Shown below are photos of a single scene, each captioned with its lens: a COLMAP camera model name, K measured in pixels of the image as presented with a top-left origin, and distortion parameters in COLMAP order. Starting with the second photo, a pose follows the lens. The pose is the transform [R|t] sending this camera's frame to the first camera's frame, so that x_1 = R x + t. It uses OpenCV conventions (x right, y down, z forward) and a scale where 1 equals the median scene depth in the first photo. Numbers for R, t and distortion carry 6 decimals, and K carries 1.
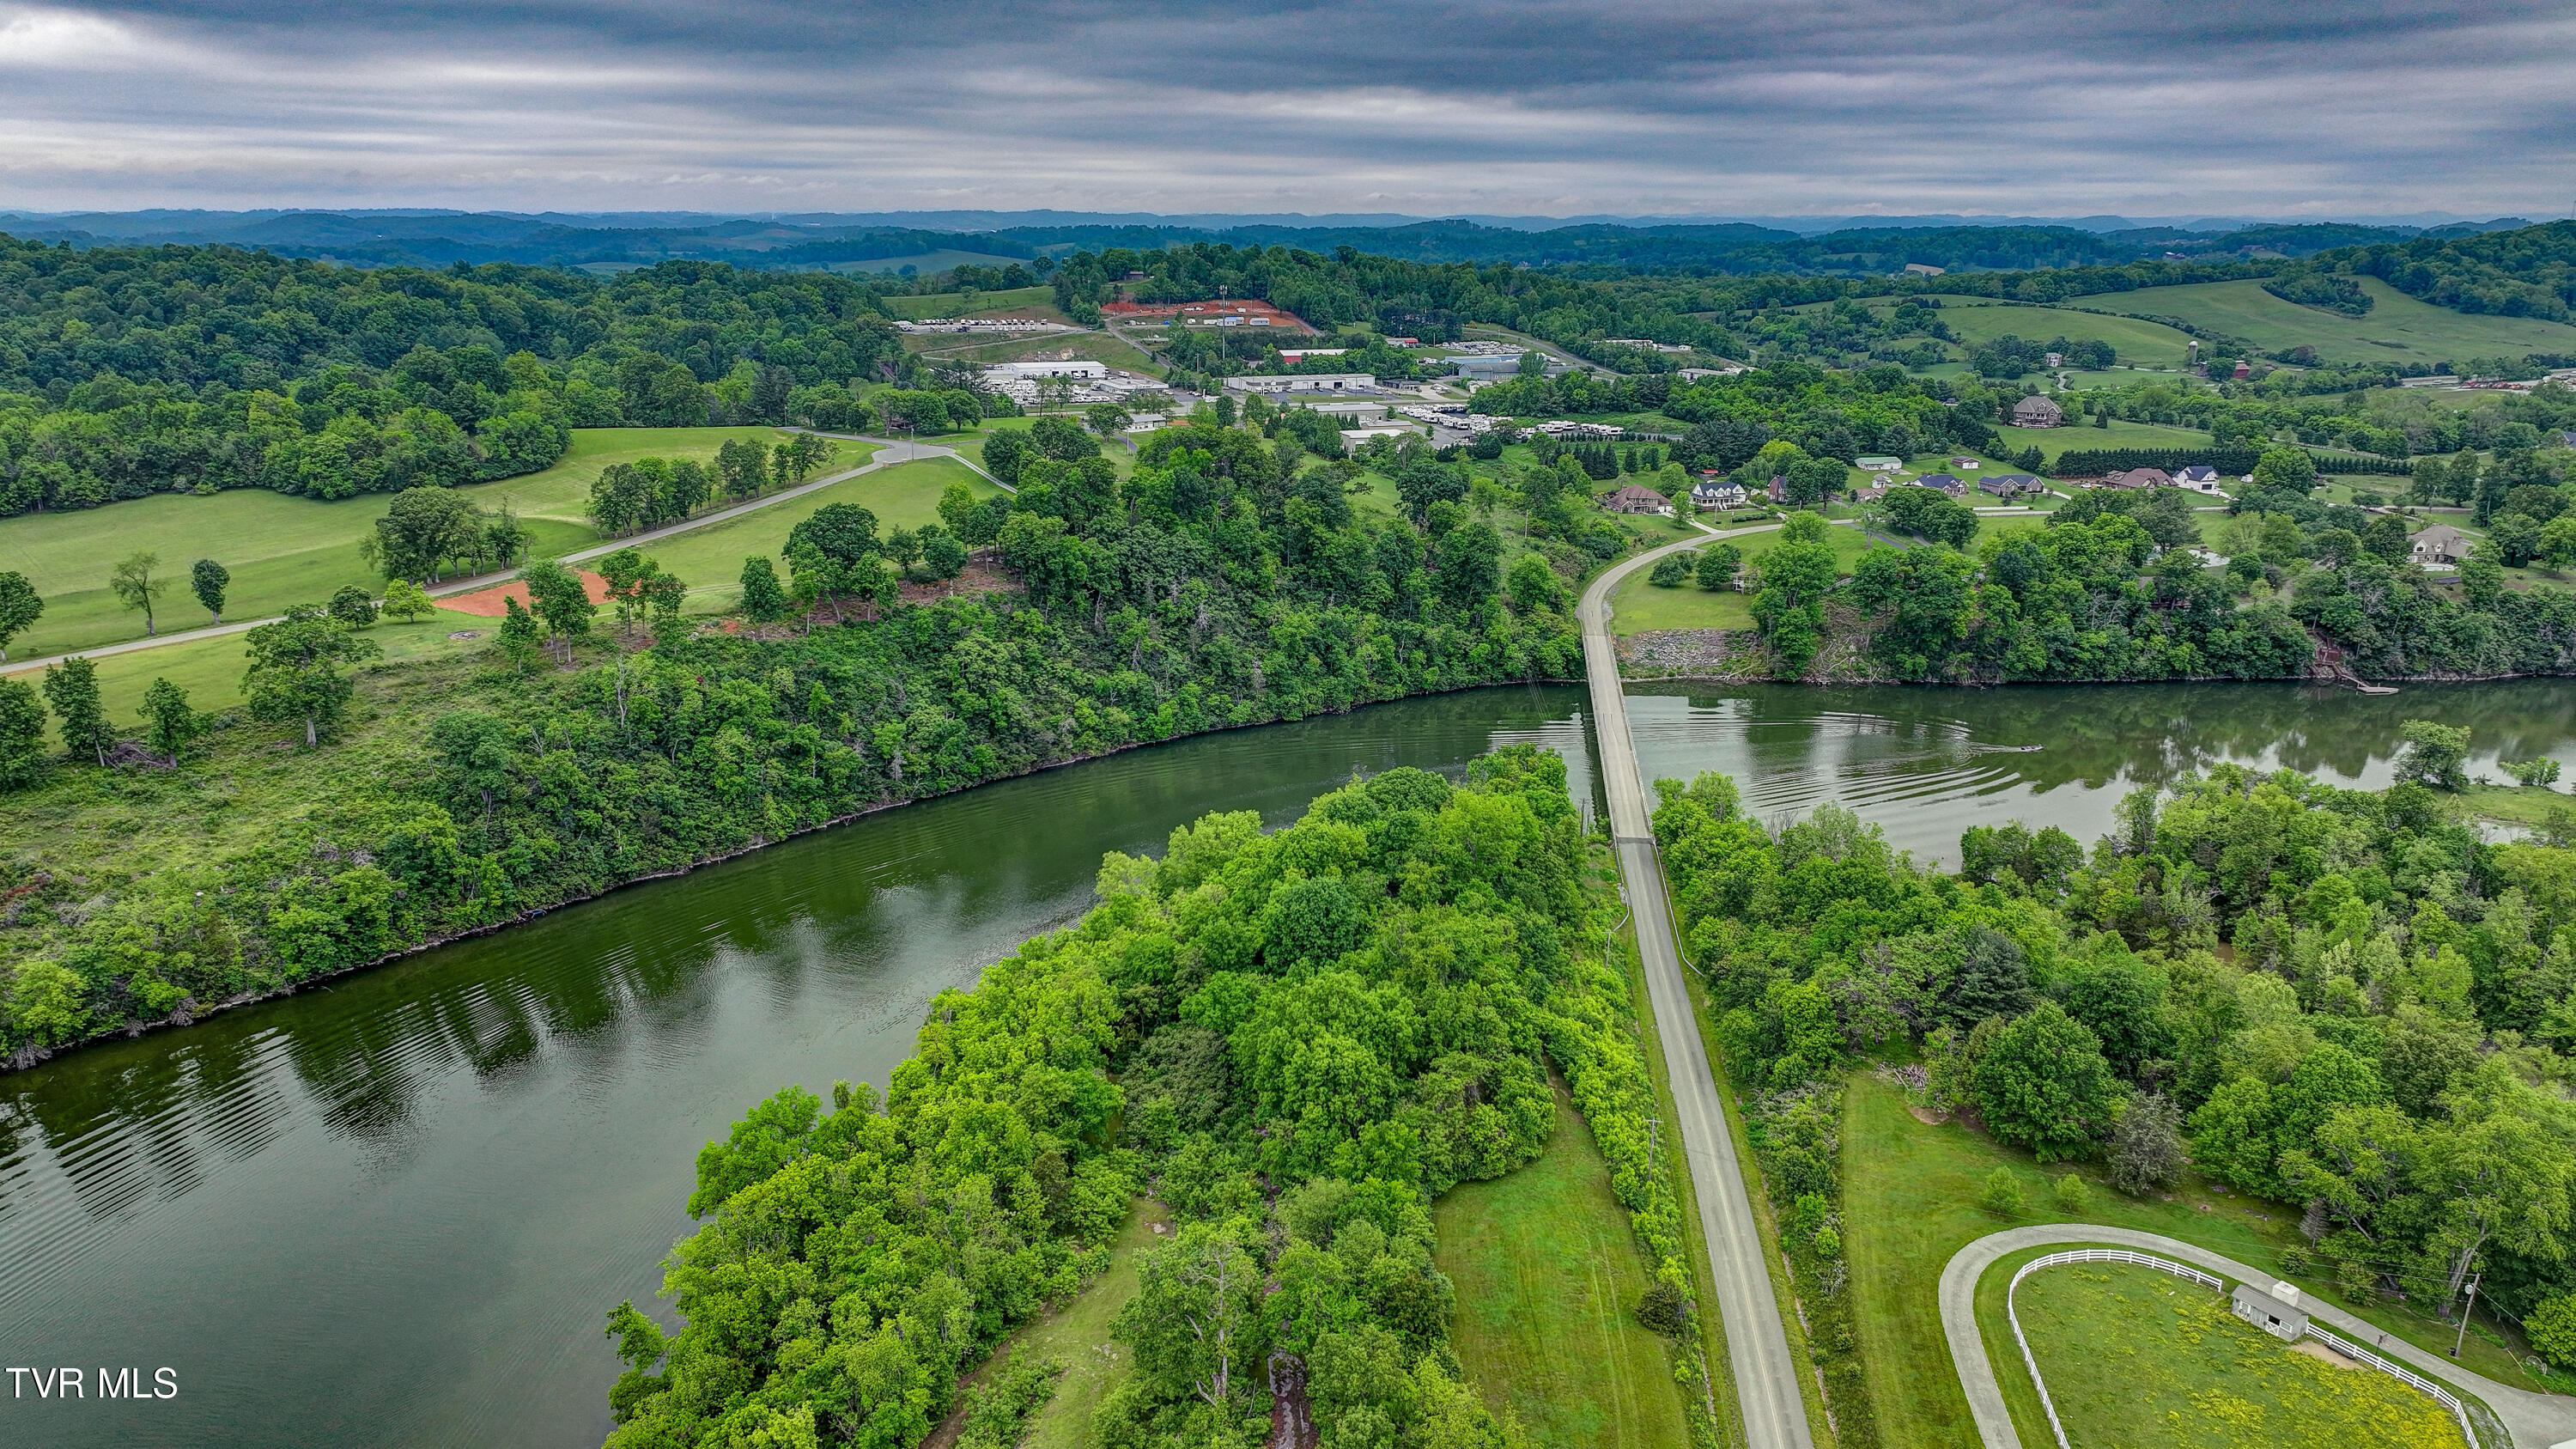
lens RADIAL K [[1814.8, 0, 1297.8], [0, 1814.8, 730.7], [0, 0, 1]] dist [0.000968, 0.018291]
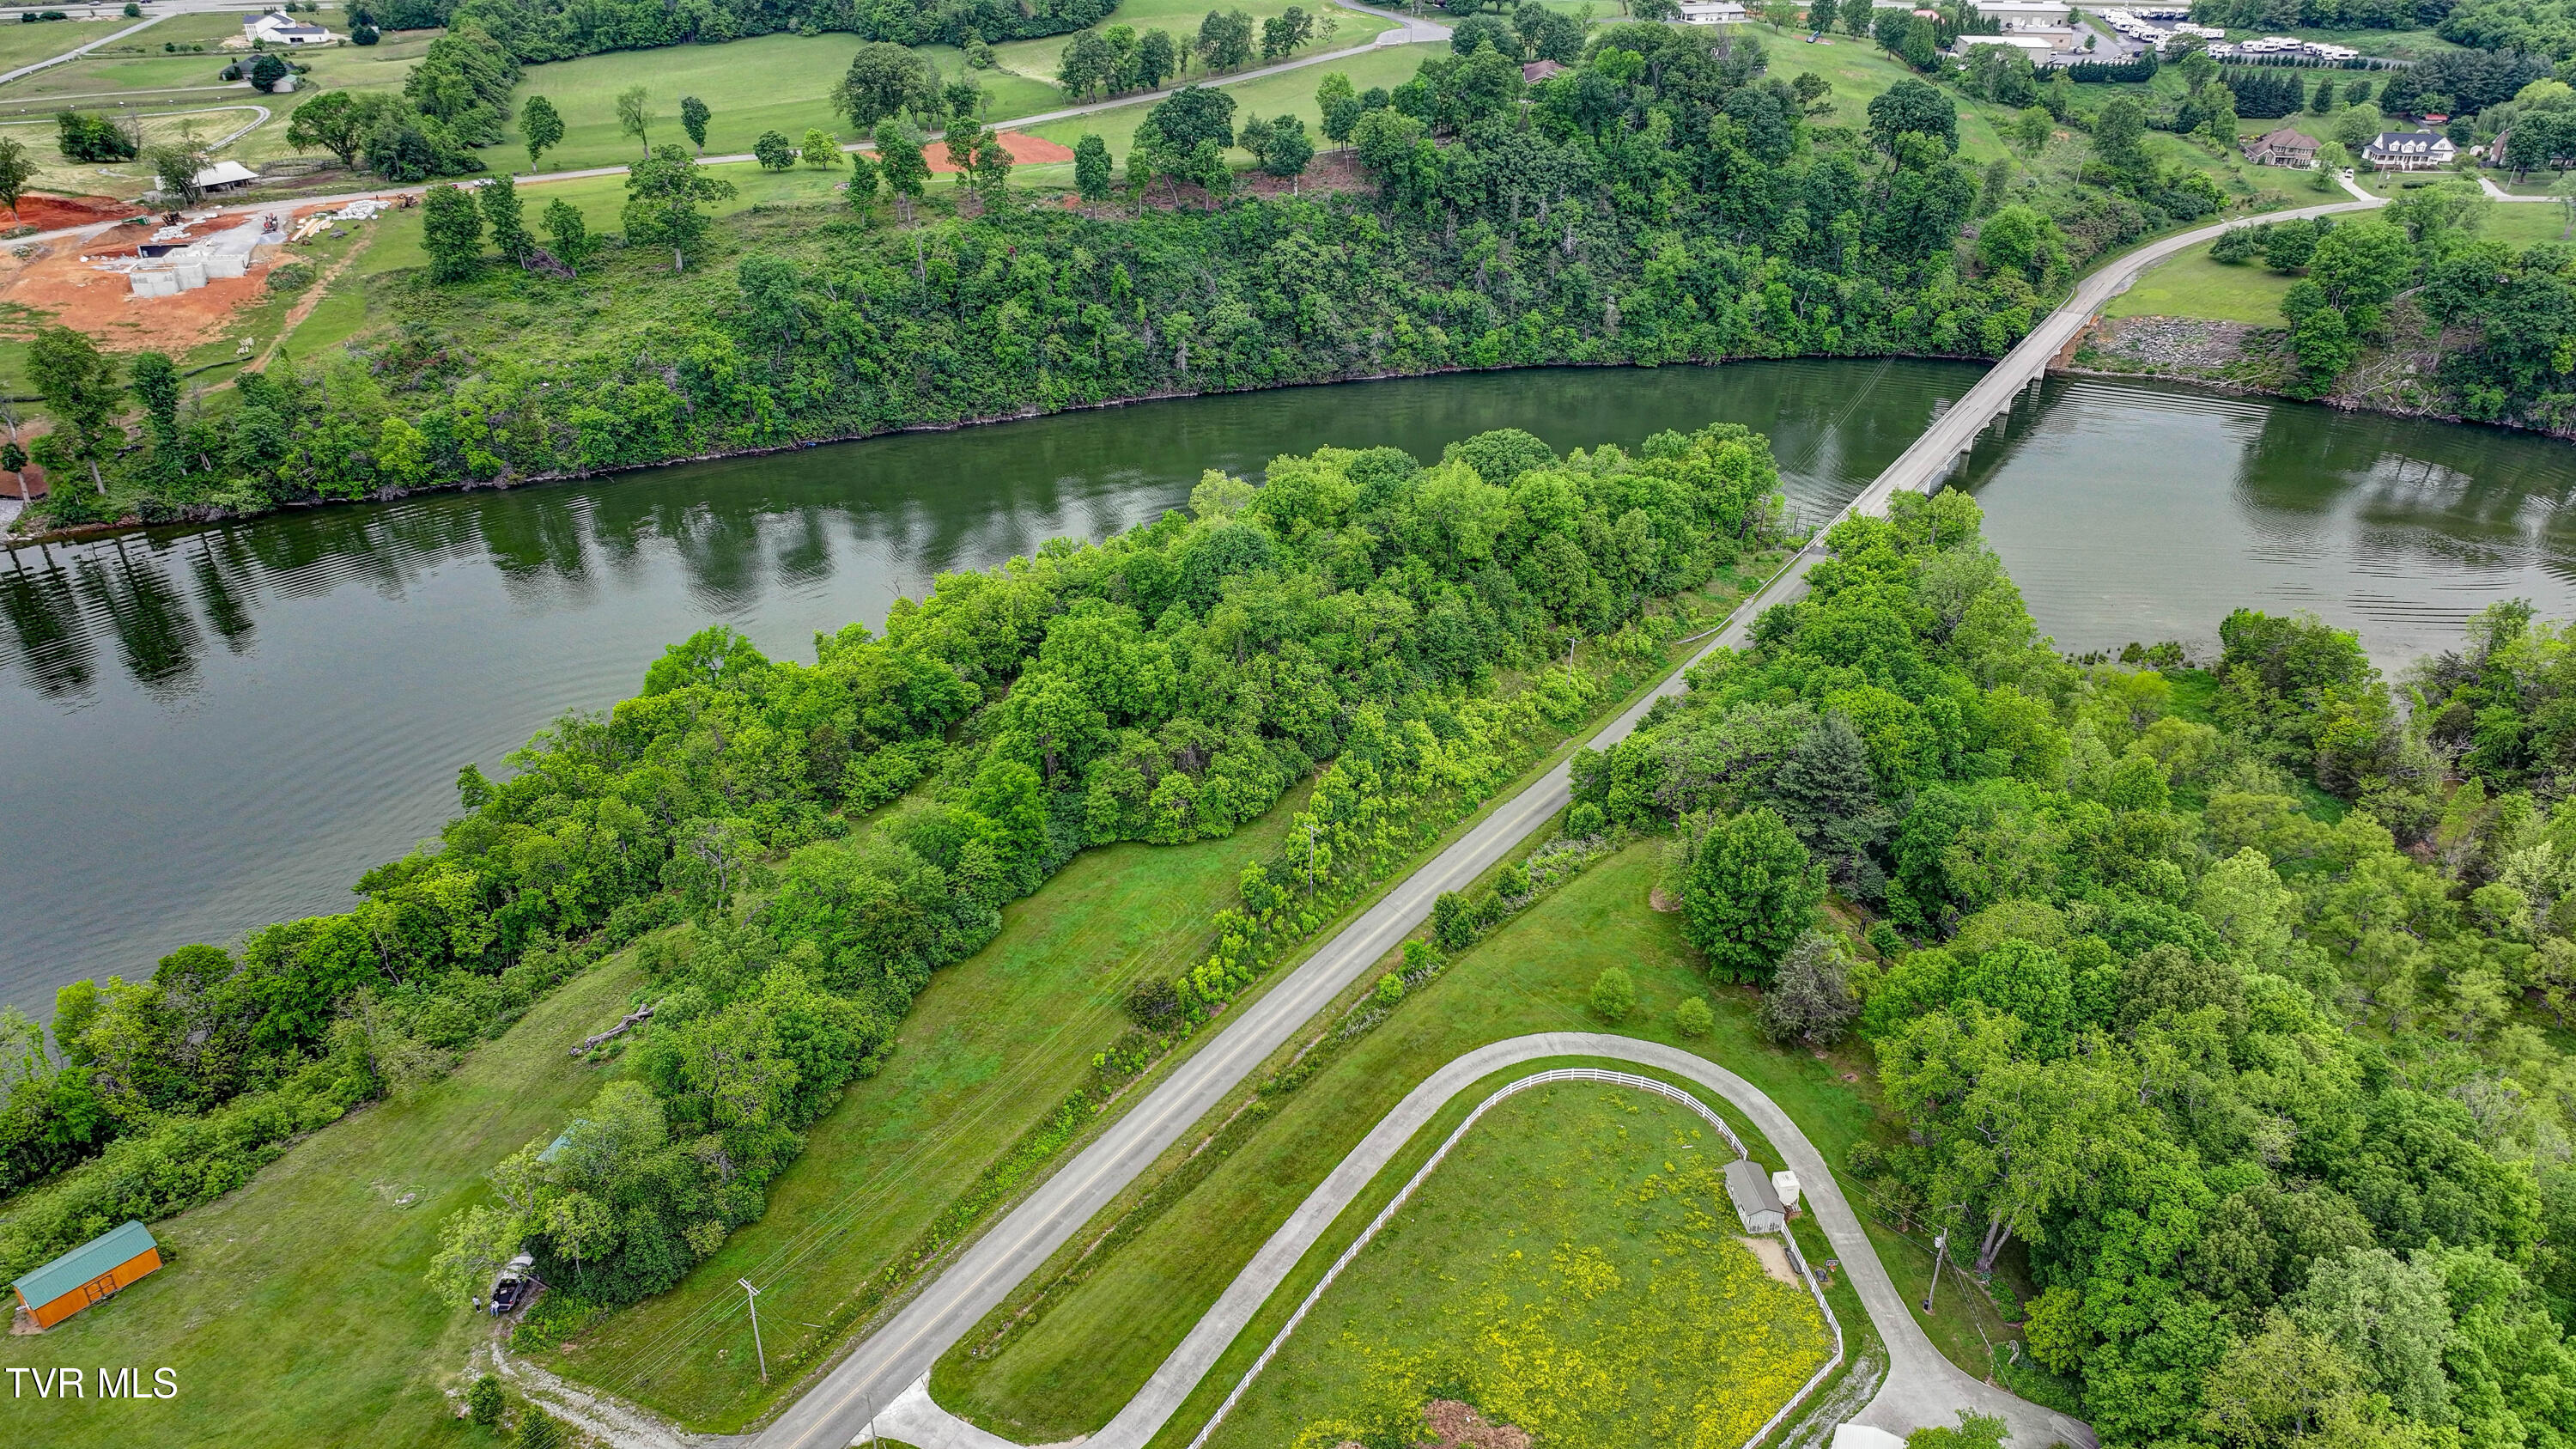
lens RADIAL K [[1814.8, 0, 1292.0], [0, 1814.8, 724.0], [0, 0, 1]] dist [0.000968, 0.018291]
pose [[0.889409, 0.214784, -0.403509, 0.244539], [-0.123280, 0.962733, 0.240721, -0.029716], [0.440174, -0.164355, 0.882743, 0.068367]]
